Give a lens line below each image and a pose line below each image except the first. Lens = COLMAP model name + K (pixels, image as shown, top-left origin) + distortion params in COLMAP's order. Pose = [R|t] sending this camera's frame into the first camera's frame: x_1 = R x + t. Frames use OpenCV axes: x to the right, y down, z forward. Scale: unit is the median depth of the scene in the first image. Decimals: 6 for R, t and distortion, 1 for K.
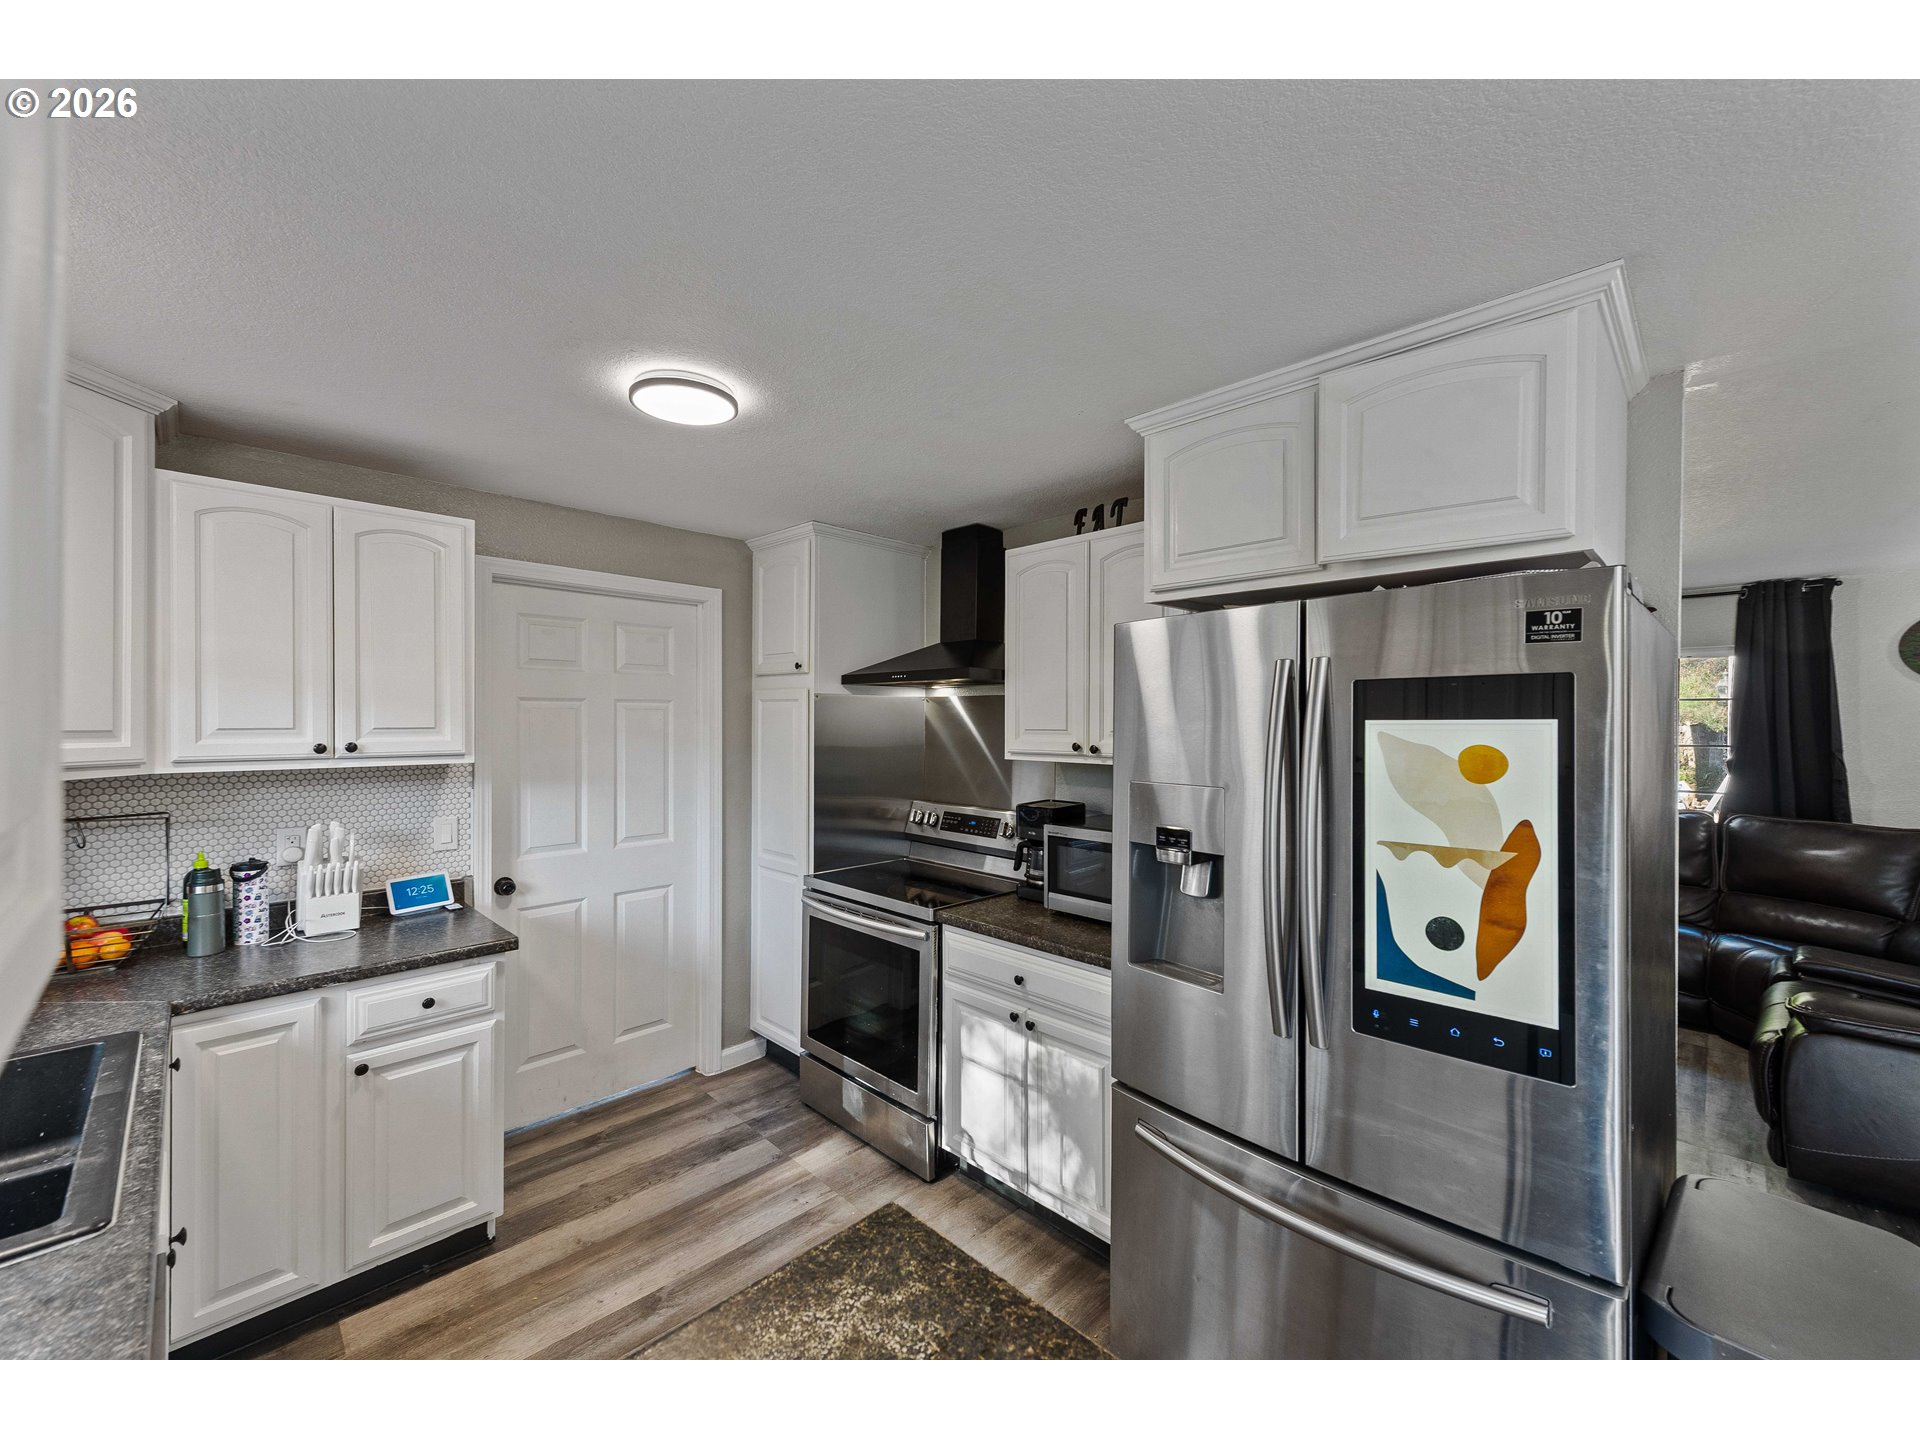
lens RADIAL K [[766.2, 0, 960.6], [0, 766.2, 723.5], [0, 0, 1]] dist [0.011278, -0.003552]
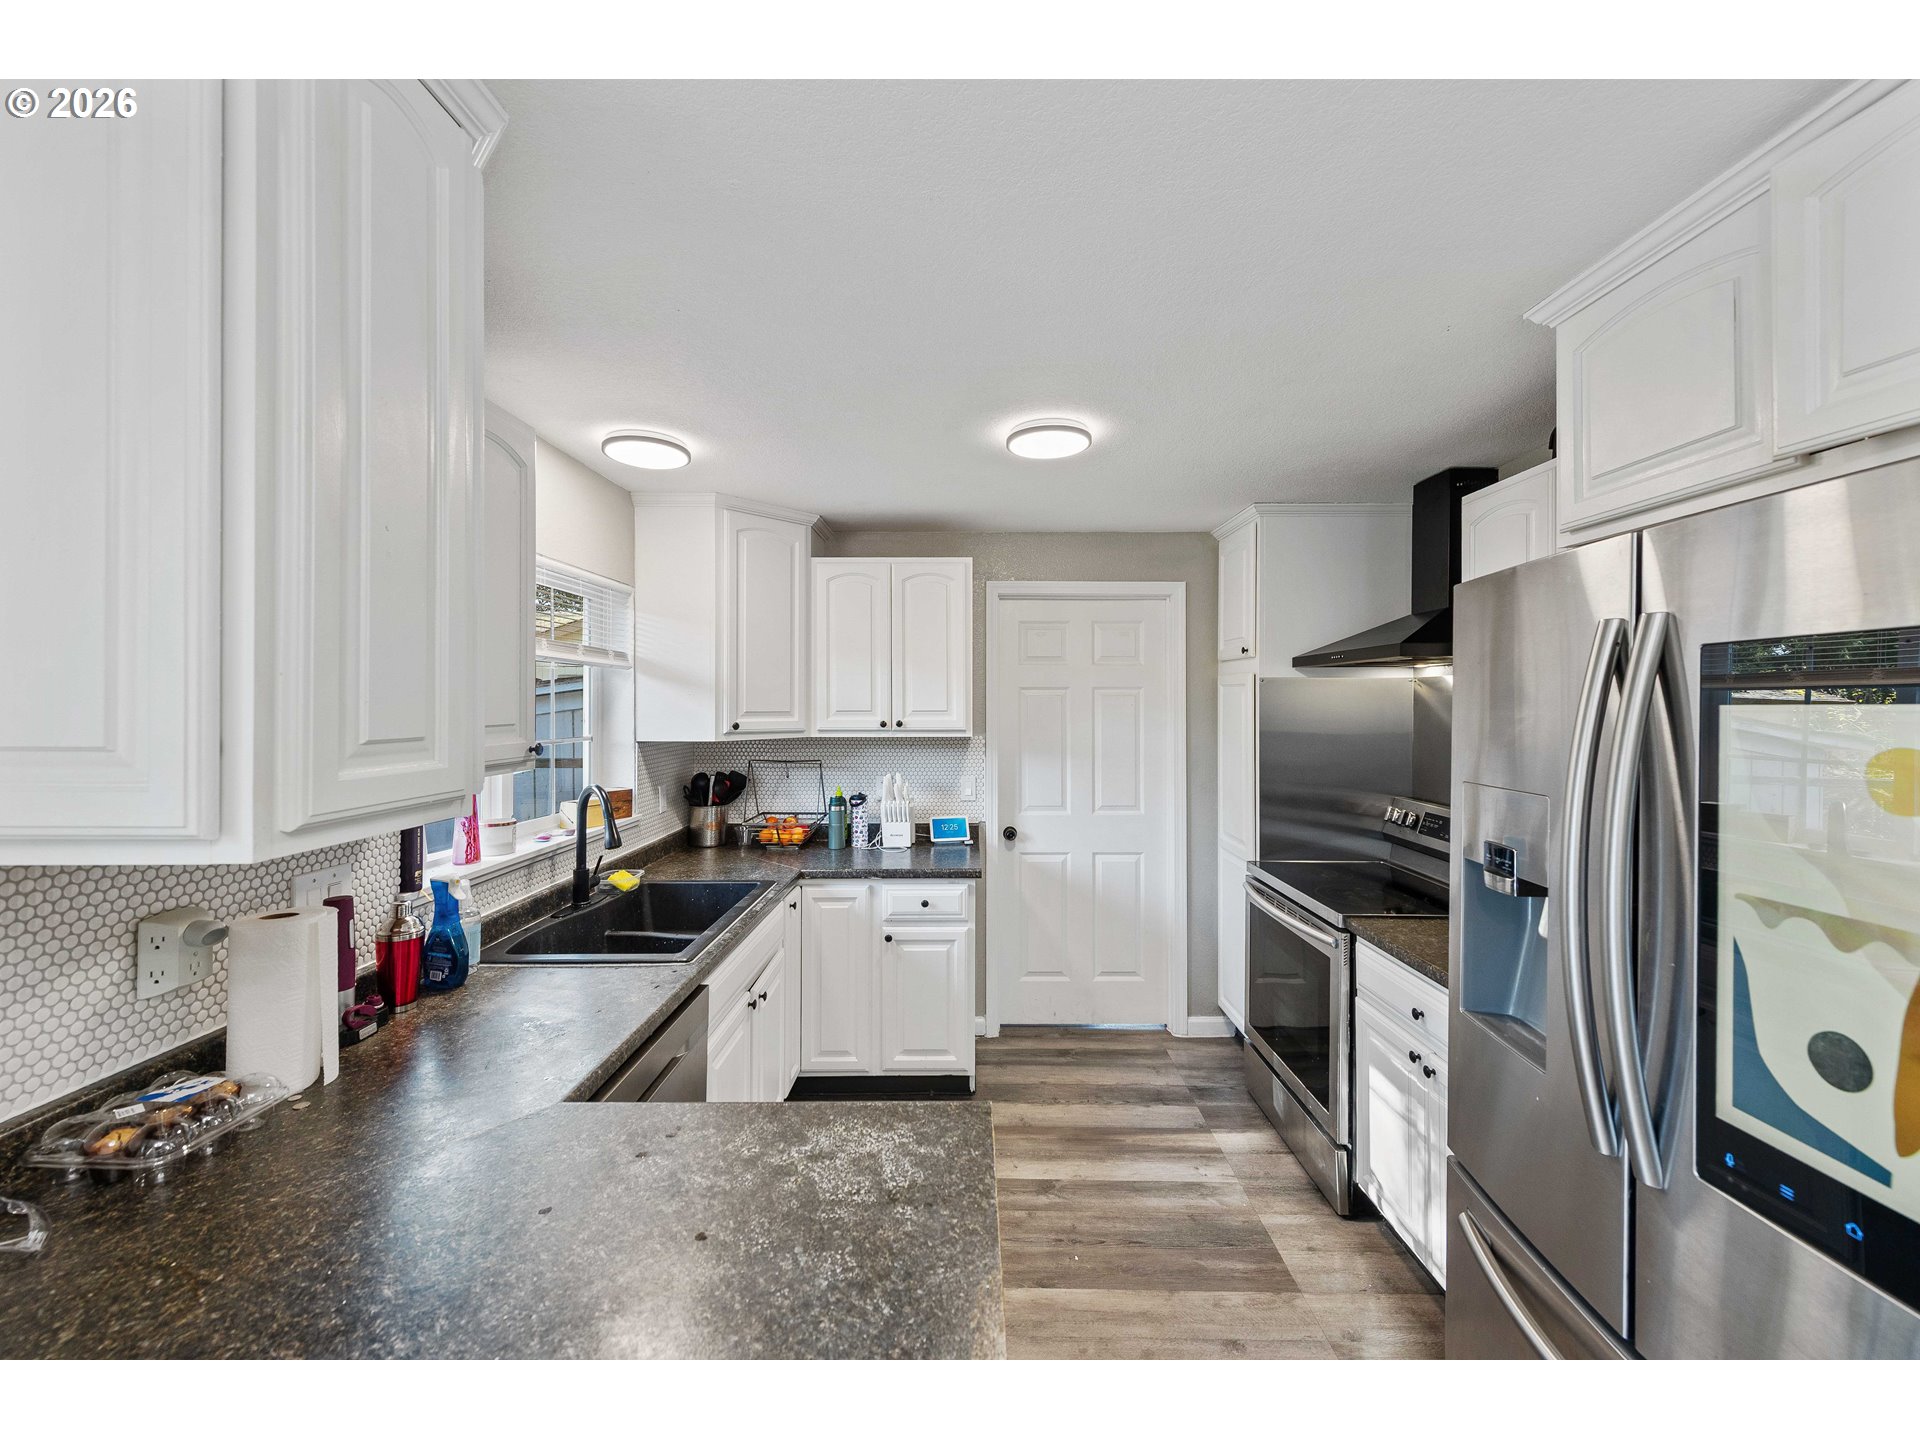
lens RADIAL K [[766.2, 0, 954.6], [0, 766.2, 704.5], [0, 0, 1]] dist [0.011278, -0.003552]
pose [[0.693308, -0.001430, -0.720640, 0.297484], [-0.001459, 0.999993, -0.003389, -0.001081], [0.720640, 0.003401, 0.693301, 0.042790]]
